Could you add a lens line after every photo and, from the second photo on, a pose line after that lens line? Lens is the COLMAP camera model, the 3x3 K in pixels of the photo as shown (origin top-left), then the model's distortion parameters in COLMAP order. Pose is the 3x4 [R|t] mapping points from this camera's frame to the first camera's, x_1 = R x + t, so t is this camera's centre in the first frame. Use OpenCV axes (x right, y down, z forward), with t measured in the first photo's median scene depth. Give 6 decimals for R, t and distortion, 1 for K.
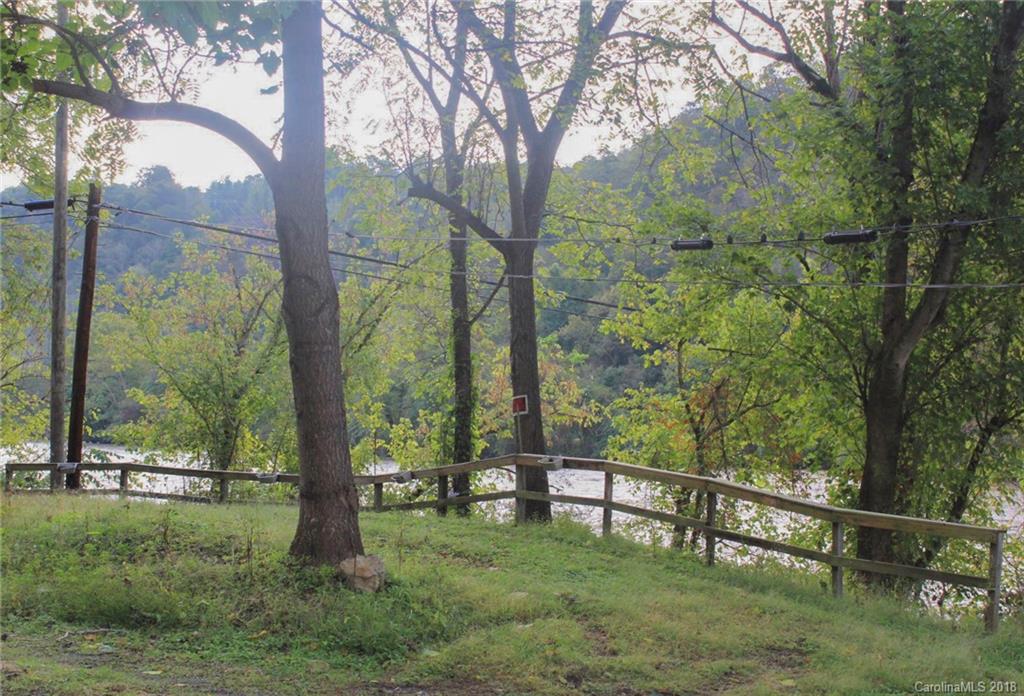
lens RADIAL K [[2017.4, 0, 512.0], [0, 2017.4, 374.8], [0, 0, 1]] dist [-0.000360, 0.008785]
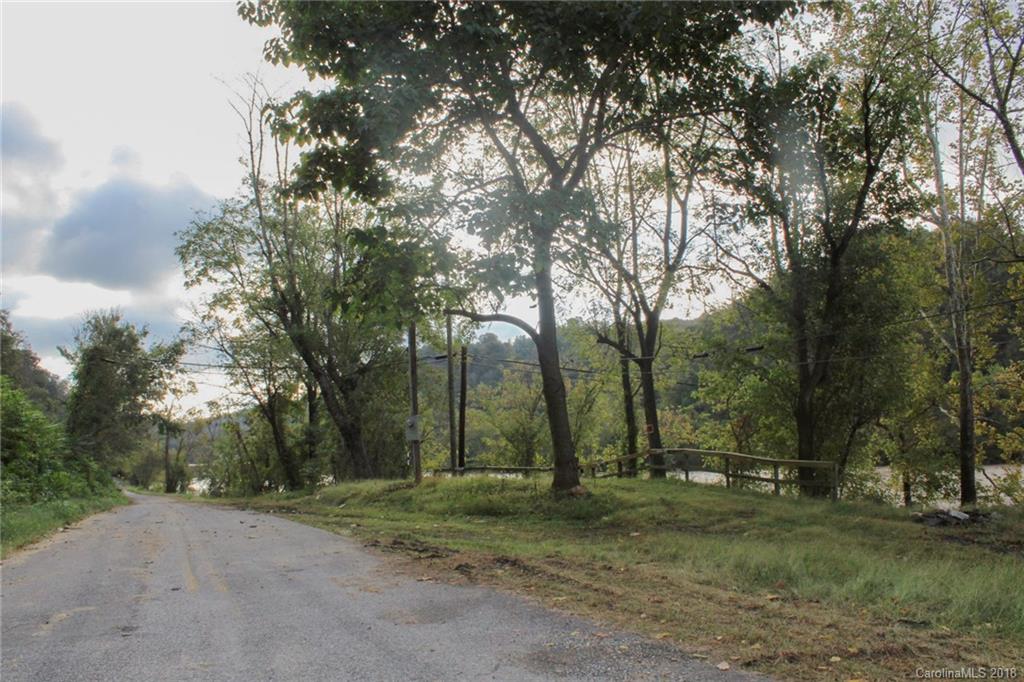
lens RADIAL K [[531.1, 0, 512.0], [0, 531.1, 341.0], [0, 0, 1]] dist [-0.000263, -0.000025]
pose [[0.987348, -0.071920, -0.141320, -0.061121], [0.056602, 0.992366, -0.109574, -0.028452], [0.148122, 0.100189, 0.983881, 0.375575]]
